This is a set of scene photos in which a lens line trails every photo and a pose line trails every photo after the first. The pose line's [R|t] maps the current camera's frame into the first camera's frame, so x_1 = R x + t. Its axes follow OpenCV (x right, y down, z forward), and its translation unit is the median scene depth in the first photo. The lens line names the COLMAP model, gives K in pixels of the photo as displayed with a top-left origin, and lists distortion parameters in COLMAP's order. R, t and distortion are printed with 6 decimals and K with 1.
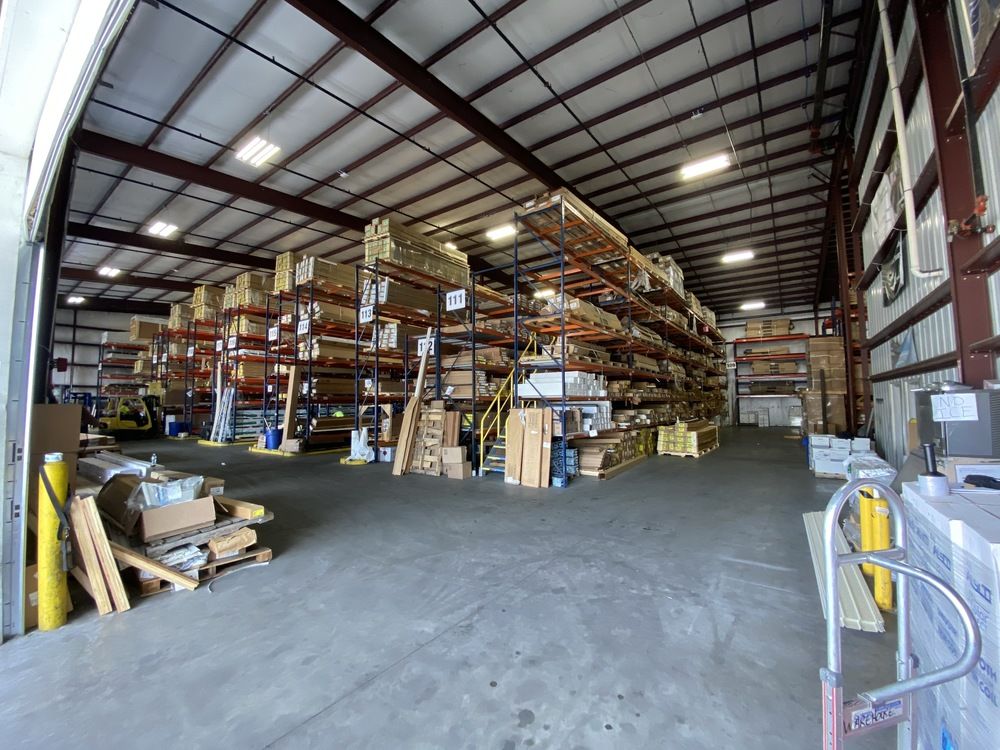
lens RADIAL K [[403.1, 0, 497.2], [0, 403.1, 375.9], [0, 0, 1]] dist [0.029023, -0.025570]
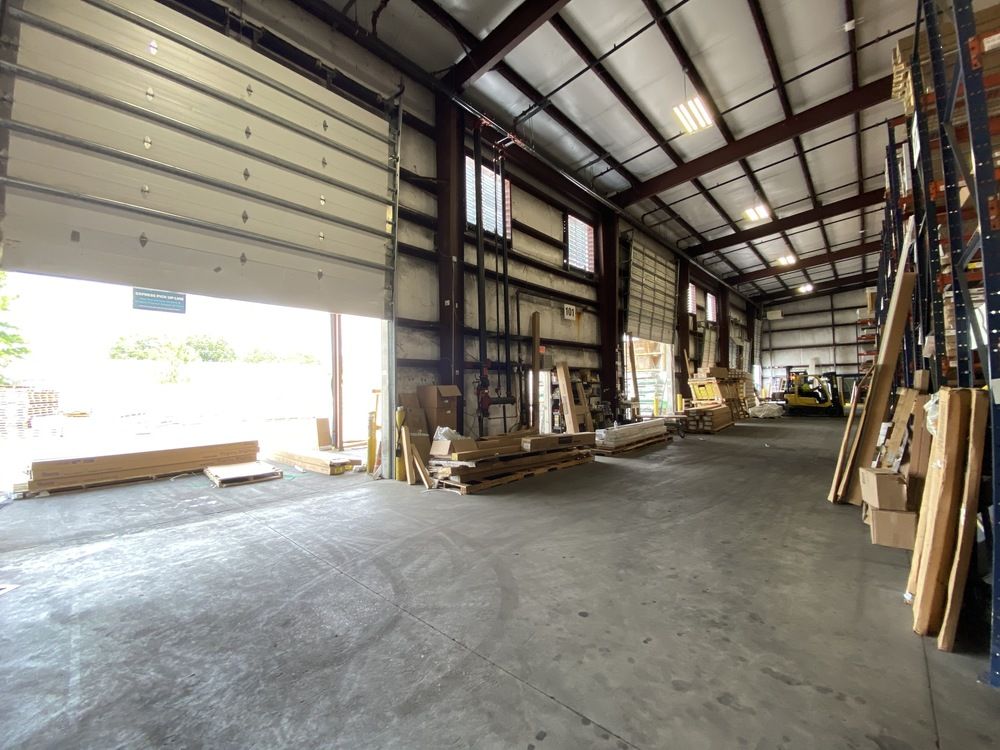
lens RADIAL K [[403.1, 0, 497.2], [0, 403.1, 375.9], [0, 0, 1]] dist [0.029023, -0.025570]
pose [[-0.114778, -0.024431, -0.993091, 0.338874], [0.082509, 0.996009, -0.034039, 0.040244], [0.989959, -0.085846, -0.112304, 0.527313]]
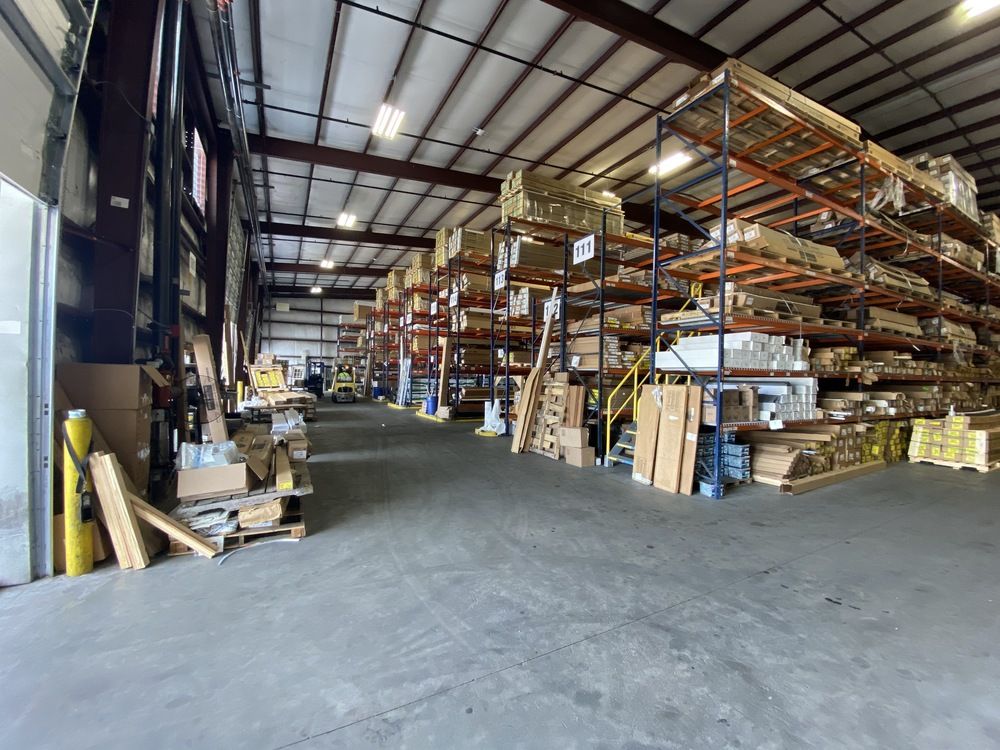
lens RADIAL K [[403.1, 0, 497.2], [0, 403.1, 375.9], [0, 0, 1]] dist [0.029023, -0.025570]
pose [[0.898780, 0.022492, -0.437822, 0.094861], [0.005673, 0.998003, 0.062917, 0.012643], [0.438363, -0.059032, 0.896857, 0.155282]]
